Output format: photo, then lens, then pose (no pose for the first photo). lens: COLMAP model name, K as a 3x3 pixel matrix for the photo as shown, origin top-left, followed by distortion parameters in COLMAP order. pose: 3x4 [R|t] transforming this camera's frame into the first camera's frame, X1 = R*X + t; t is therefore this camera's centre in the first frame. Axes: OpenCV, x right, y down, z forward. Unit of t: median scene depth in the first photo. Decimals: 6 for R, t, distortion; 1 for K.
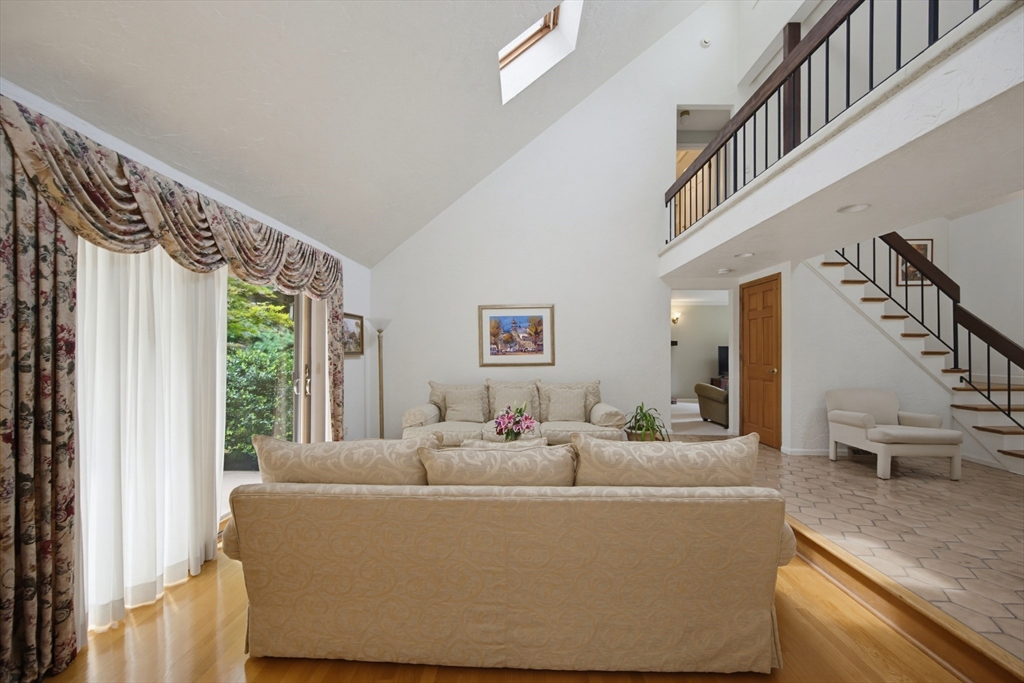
lens RADIAL K [[417.2, 0, 534.1], [0, 417.2, 349.3], [0, 0, 1]] dist [0.007620, -0.001401]
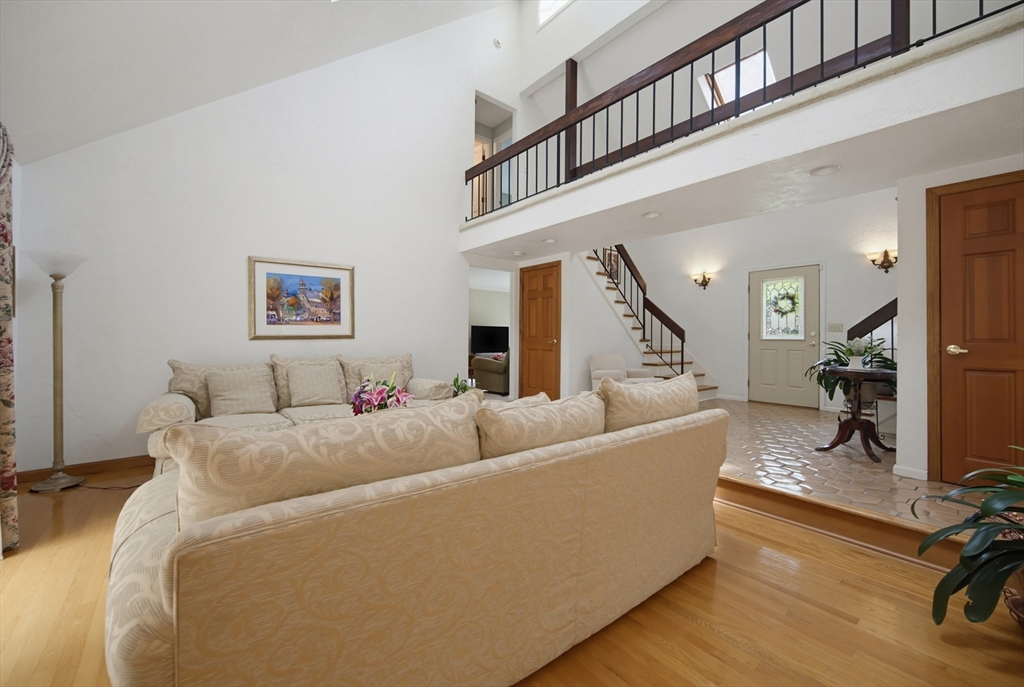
lens RADIAL K [[417.2, 0, 510.7], [0, 417.2, 337.1], [0, 0, 1]] dist [0.007620, -0.001401]
pose [[0.761646, 0.006445, 0.647962, -0.302146], [-0.003173, 0.999976, -0.006217, 0.046748], [-0.647986, 0.002679, 0.761648, 0.168420]]
